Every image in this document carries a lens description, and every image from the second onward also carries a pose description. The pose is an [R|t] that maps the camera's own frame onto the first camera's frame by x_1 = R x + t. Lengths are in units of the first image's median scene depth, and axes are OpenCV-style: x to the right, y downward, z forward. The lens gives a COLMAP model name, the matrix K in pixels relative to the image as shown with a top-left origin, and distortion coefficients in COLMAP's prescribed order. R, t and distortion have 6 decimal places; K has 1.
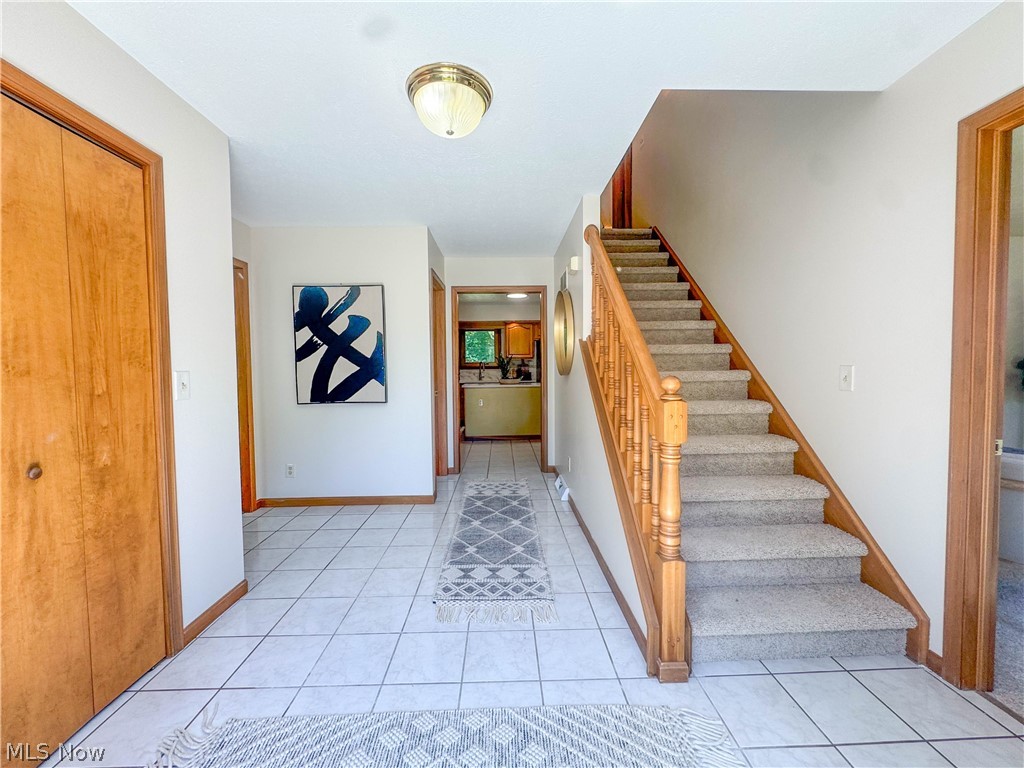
lens RADIAL K [[433.5, 0, 512.5], [0, 433.5, 384.9], [0, 0, 1]] dist [-0.004640, 0.000354]
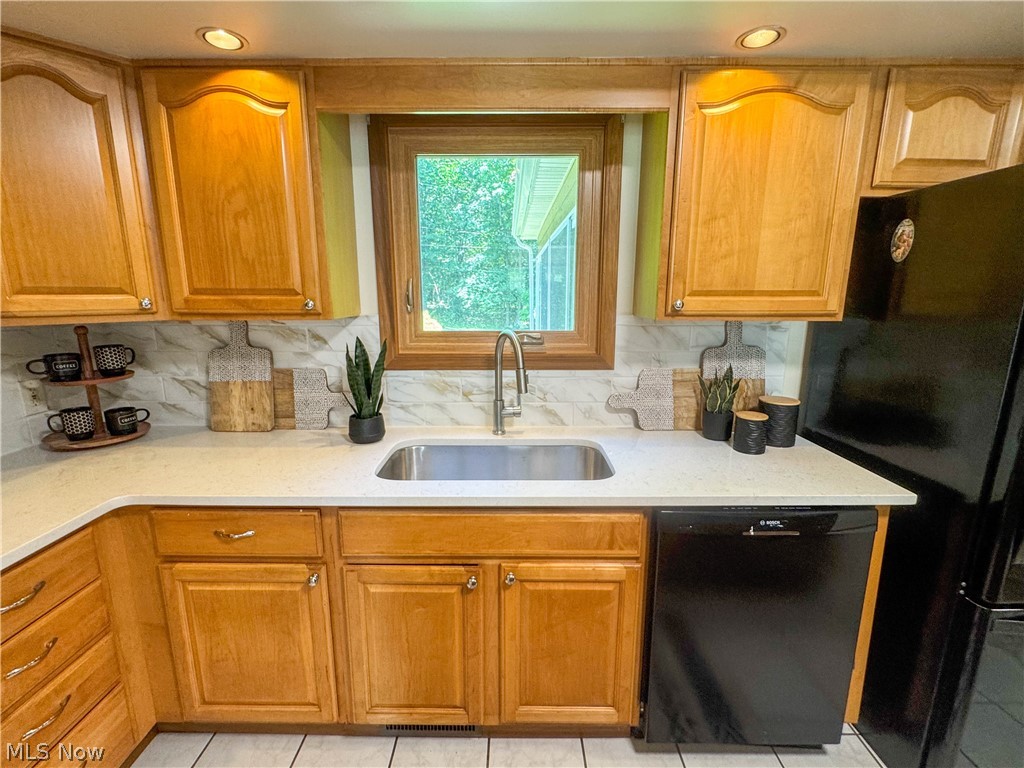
lens RADIAL K [[448.8, 0, 495.4], [0, 448.8, 388.1], [0, 0, 1]] dist [-0.012643, 0.002233]
pose [[0.996634, 0.025612, -0.077873, -0.132572], [-0.013005, 0.987310, 0.158273, -0.128499], [0.080939, -0.156727, 0.984320, 1.765675]]
